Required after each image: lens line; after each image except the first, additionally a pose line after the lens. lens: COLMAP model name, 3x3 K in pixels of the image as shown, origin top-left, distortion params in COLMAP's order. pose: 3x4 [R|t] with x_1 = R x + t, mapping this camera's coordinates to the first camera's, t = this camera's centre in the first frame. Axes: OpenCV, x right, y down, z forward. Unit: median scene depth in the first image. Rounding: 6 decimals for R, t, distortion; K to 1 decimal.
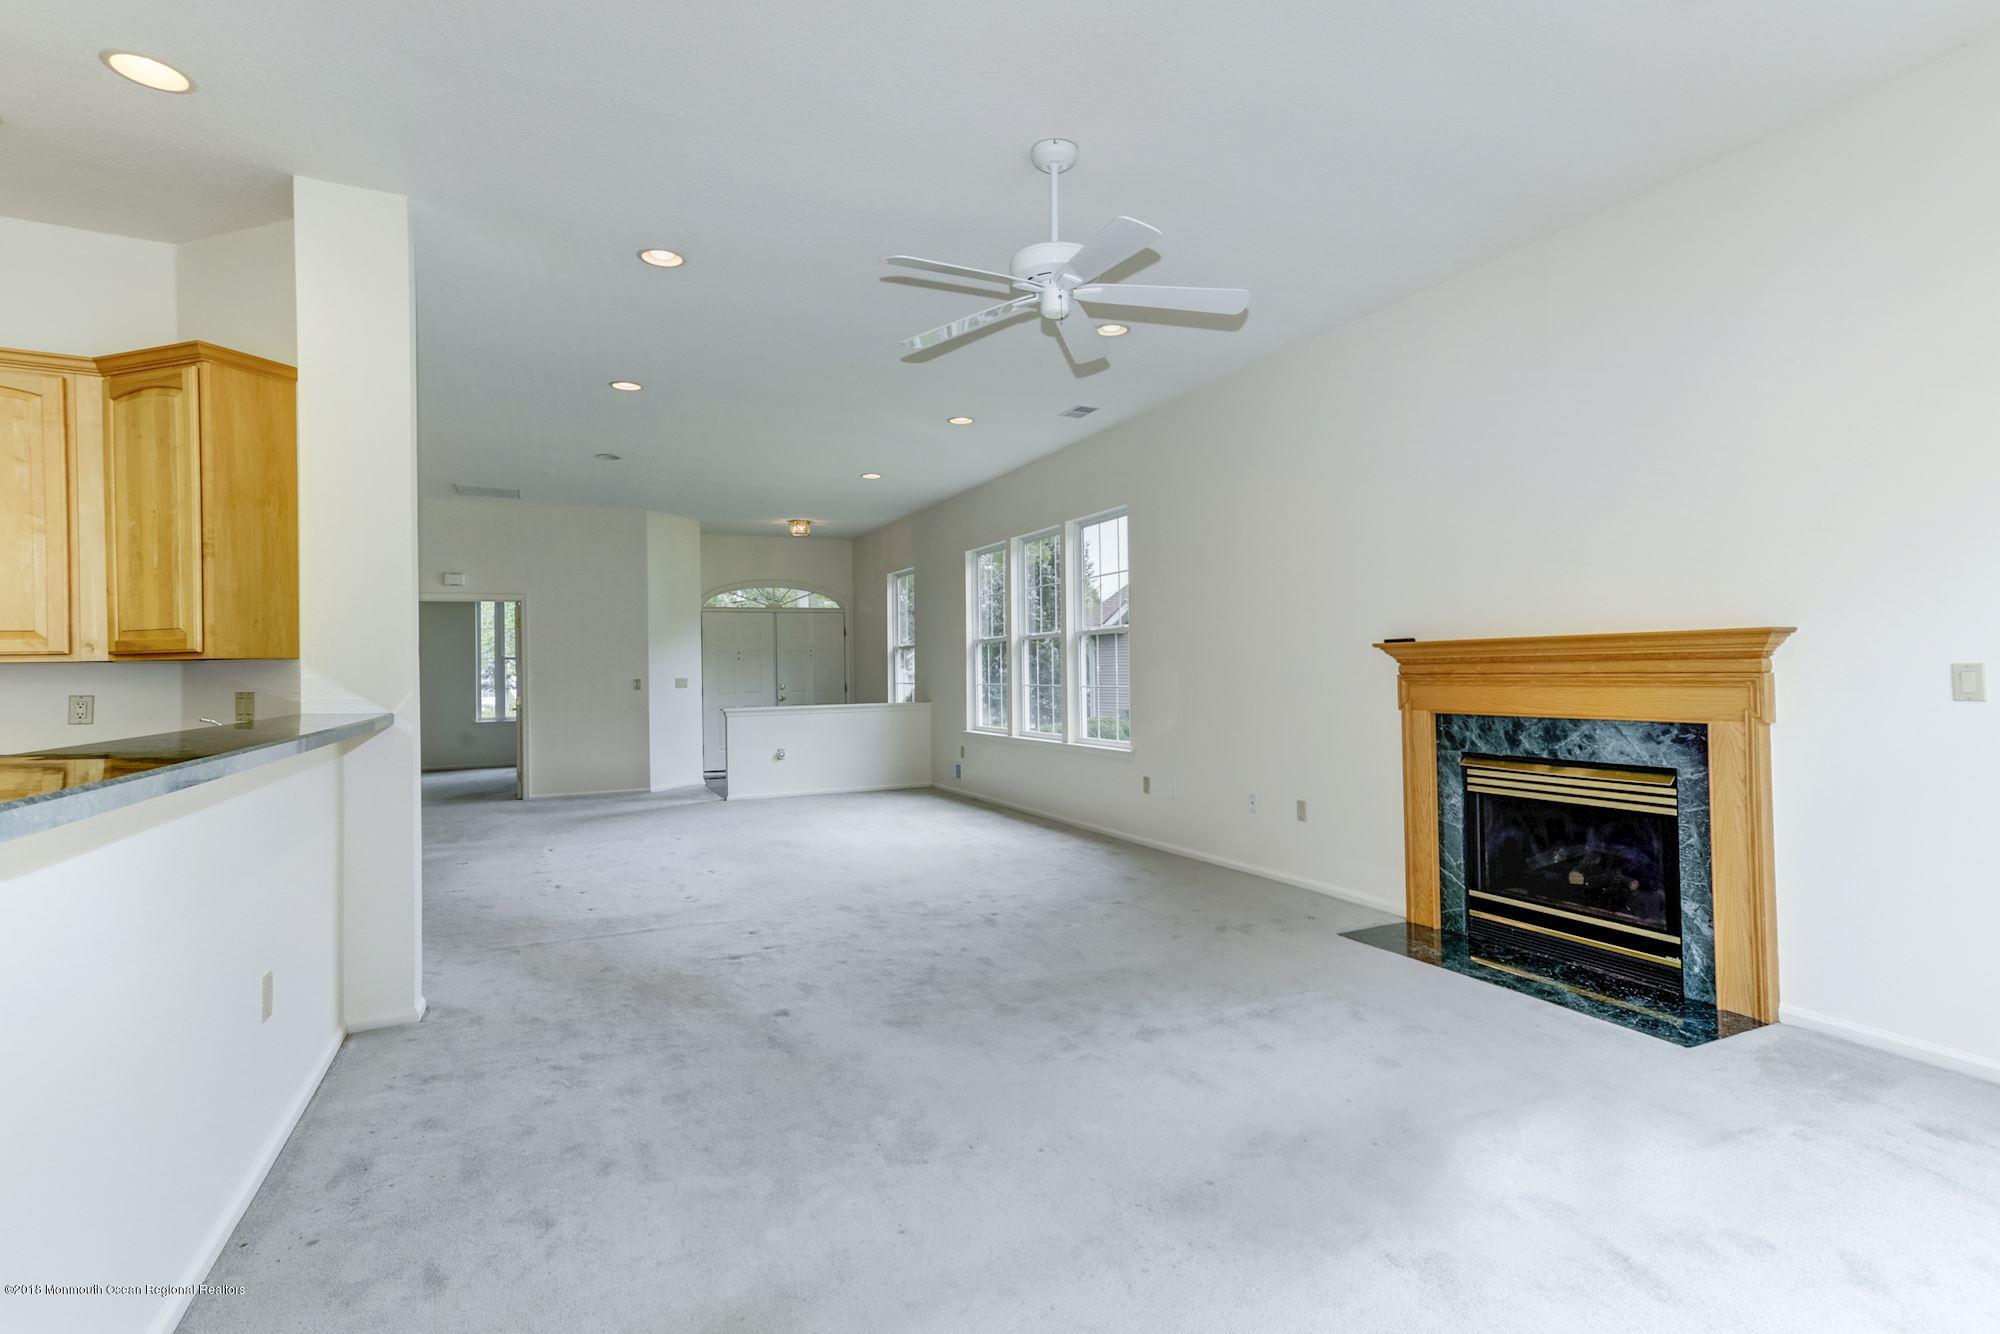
lens RADIAL K [[975.9, 0, 1027.2], [0, 975.9, 652.1], [0, 0, 1]] dist [-0.019901, 0.024063]
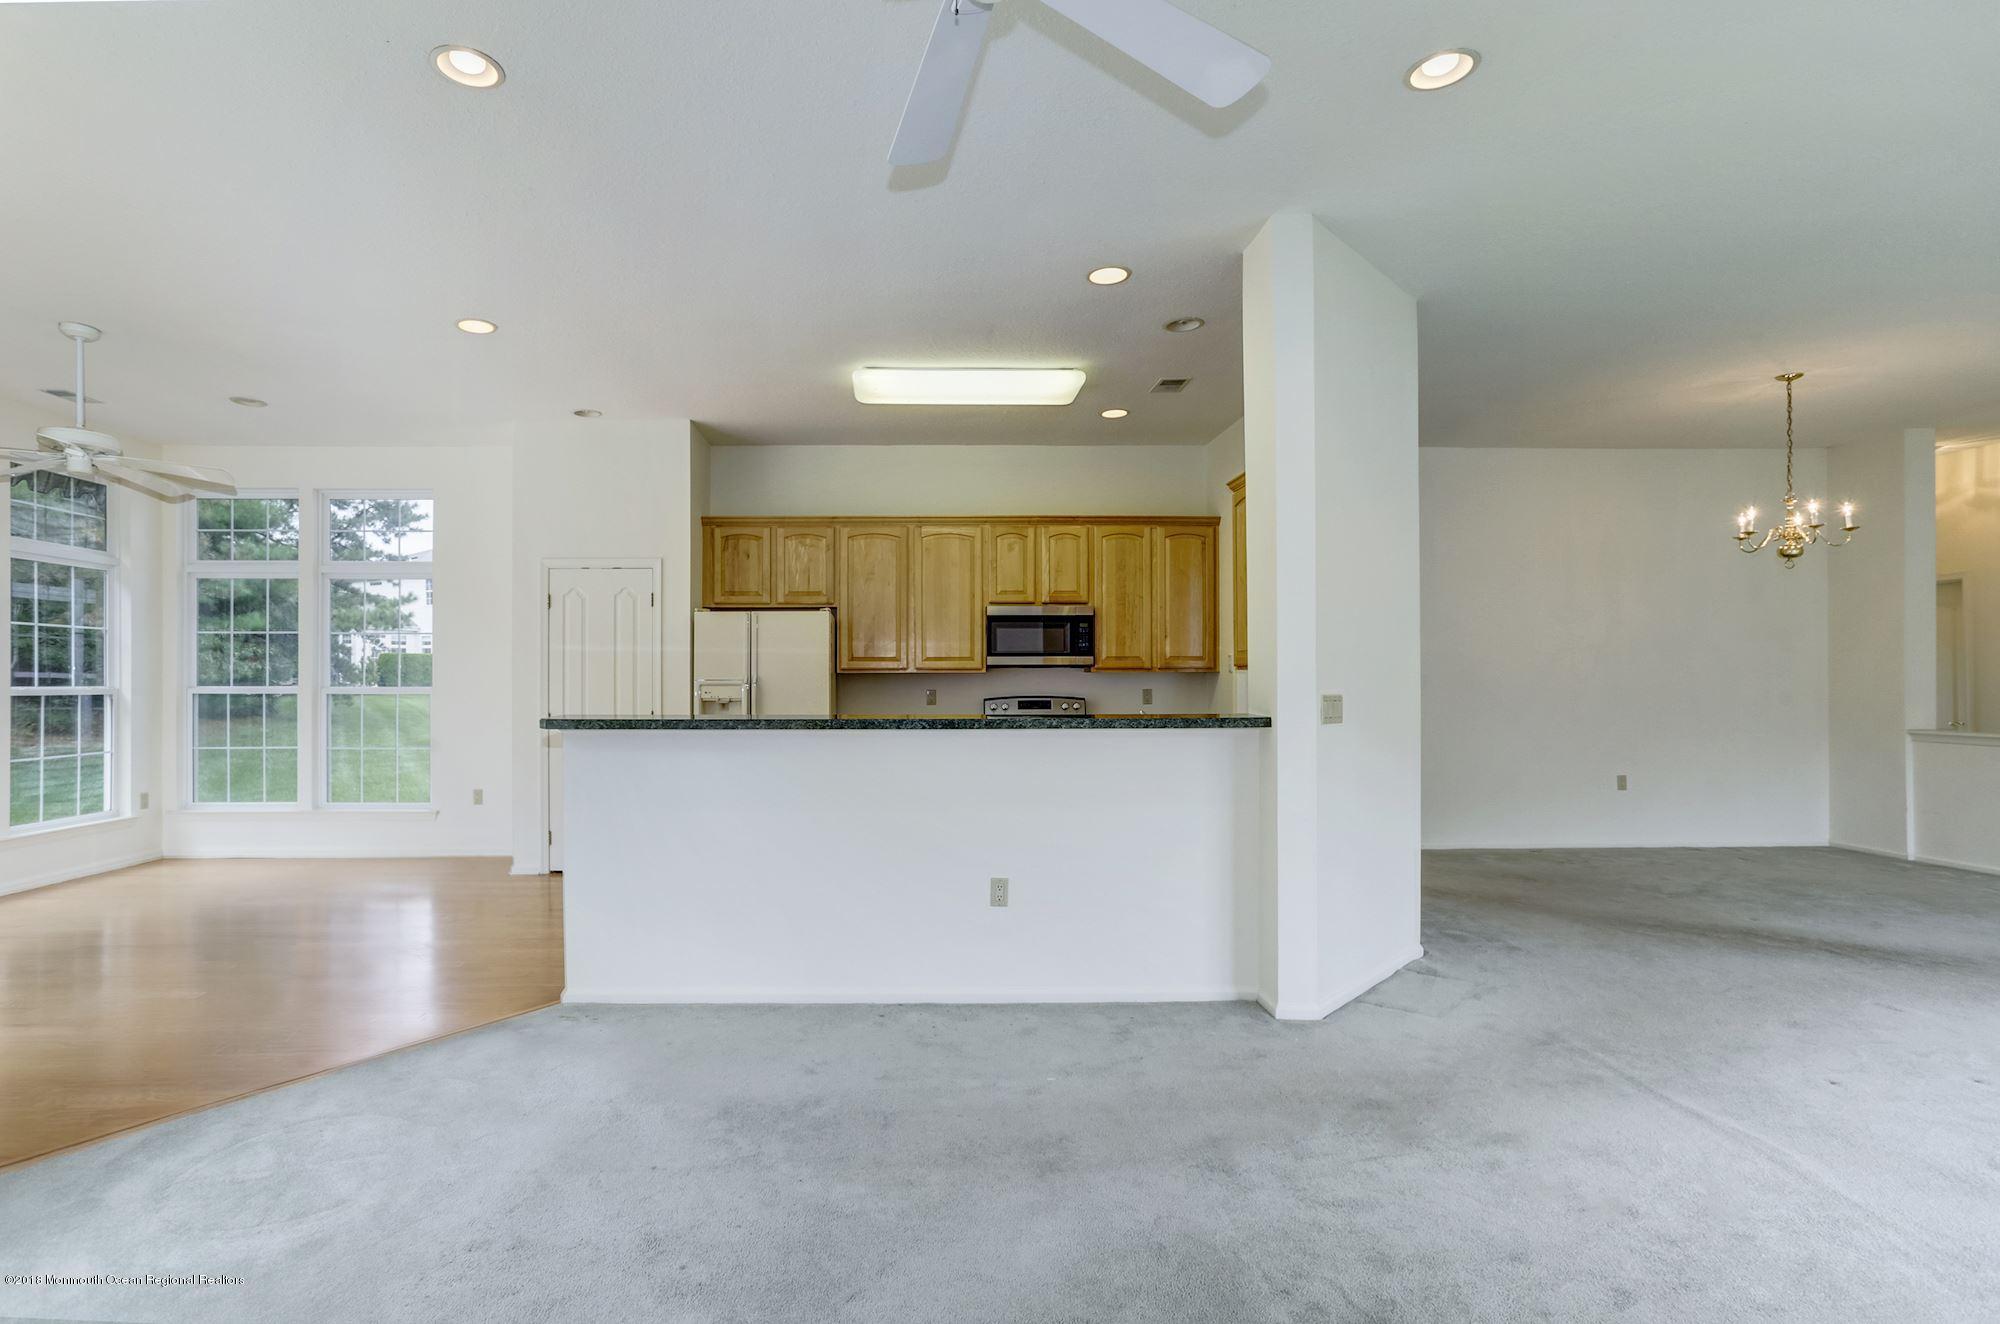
lens RADIAL K [[1011.4, 0, 910.1], [0, 1011.4, 679.6], [0, 0, 1]] dist [-0.019375, 0.002837]
pose [[-0.453737, 0.014068, -0.891025, 0.459130], [0.027629, 0.999617, 0.001713, 0.008888], [0.890707, -0.023841, -0.453952, 1.072500]]
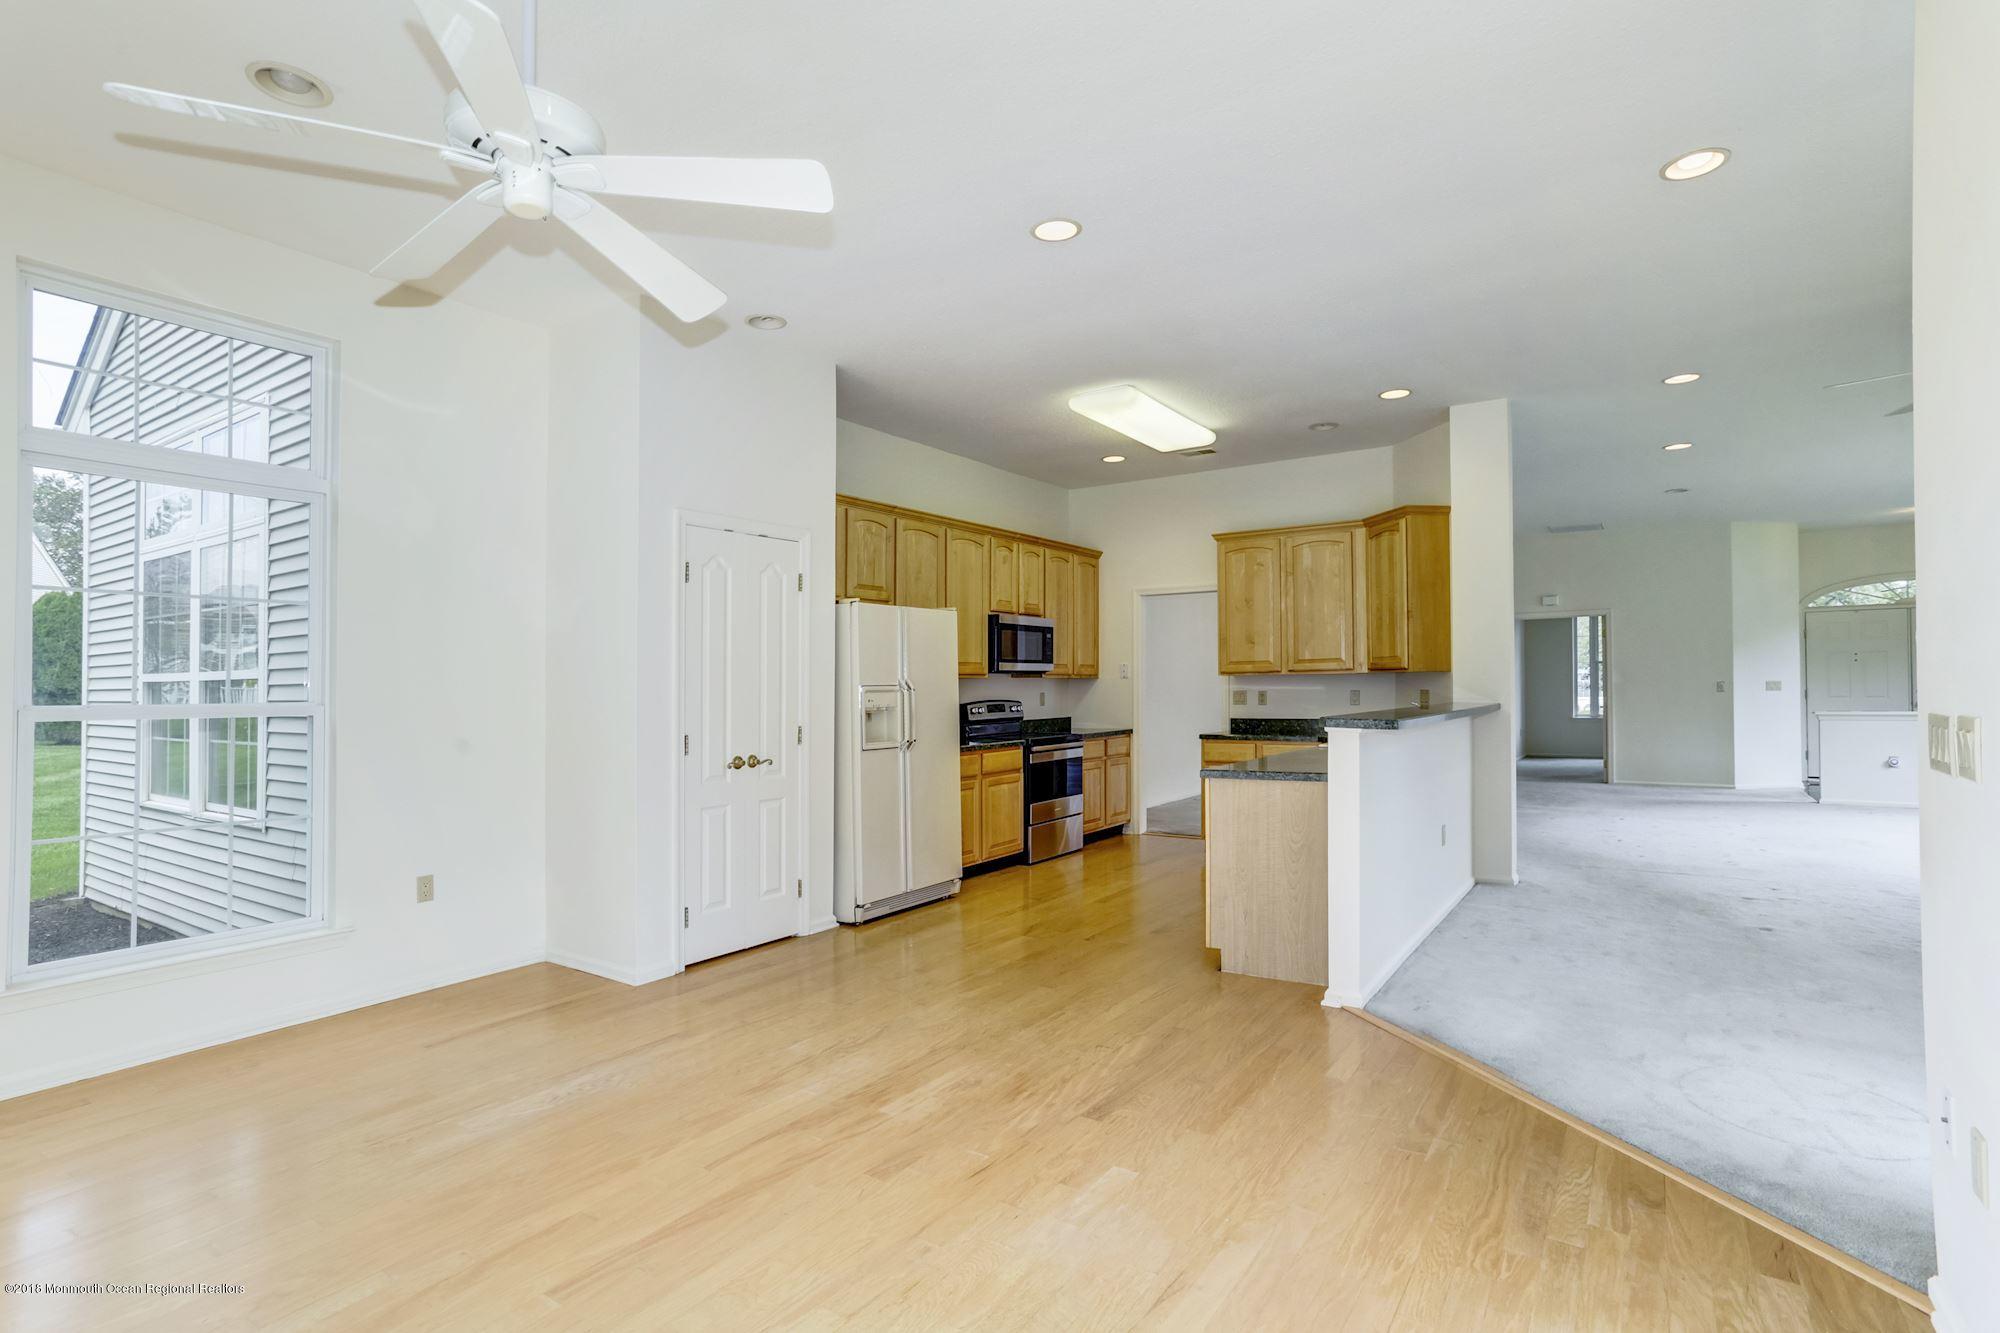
lens RADIAL K [[975.9, 0, 1024.8], [0, 975.9, 704.2], [0, 0, 1]] dist [-0.019901, 0.024063]
pose [[0.501609, 0.026956, -0.864674, 0.381367], [0.020293, 0.998873, 0.042913, -0.025637], [0.864856, -0.039073, 0.500497, -0.543138]]
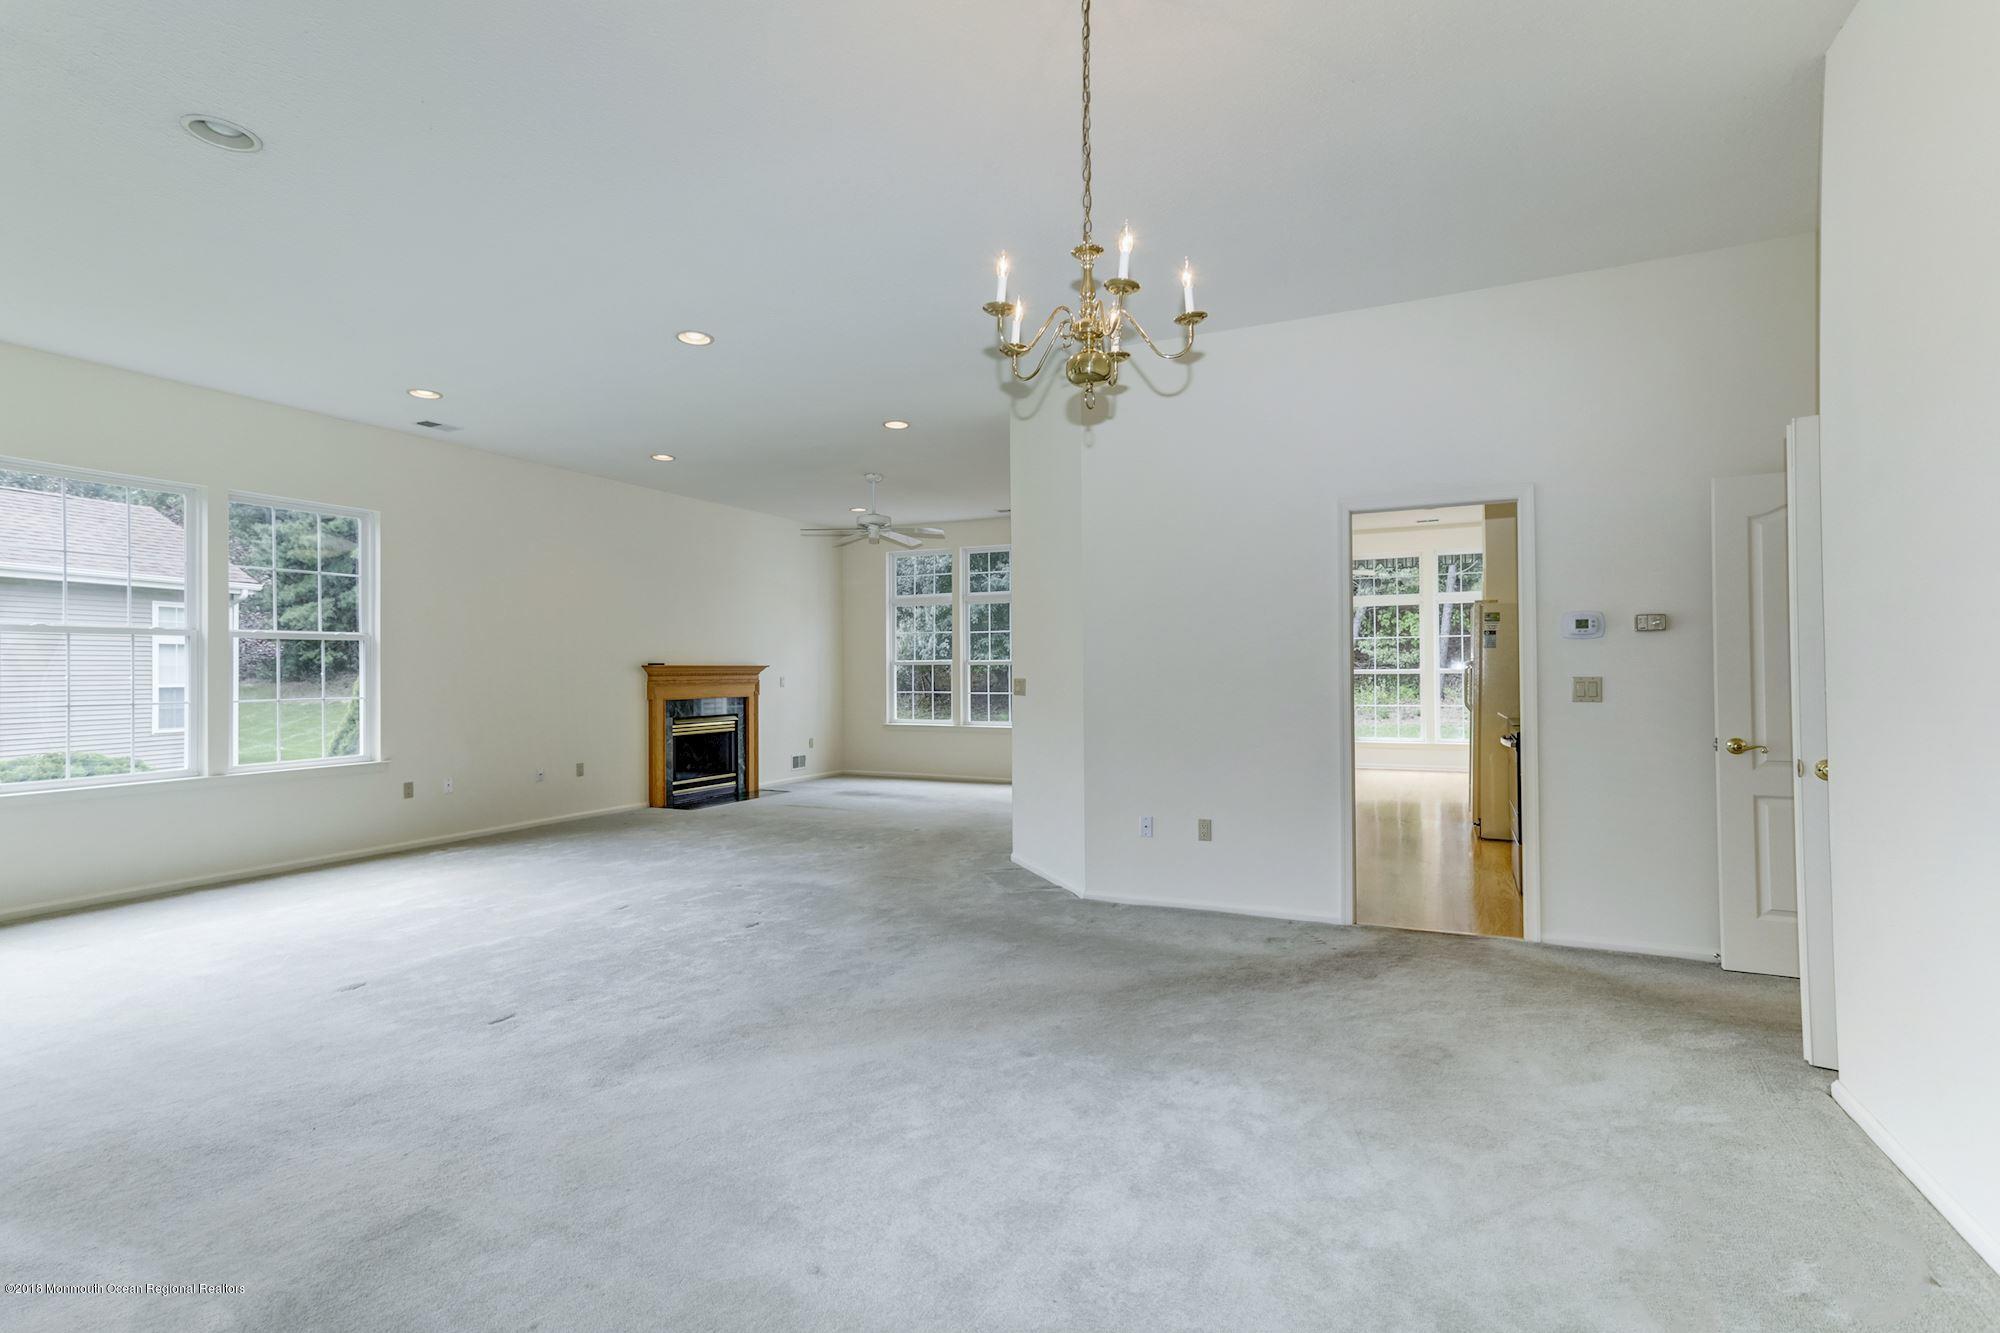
lens RADIAL K [[975.9, 0, 1008.9], [0, 975.9, 653.1], [0, 0, 1]] dist [-0.019901, 0.024063]
pose [[-0.614512, 0.036253, 0.788074, -1.989702], [0.002978, 0.999043, -0.043637, 0.068049], [-0.788902, -0.024468, -0.614031, 2.053349]]
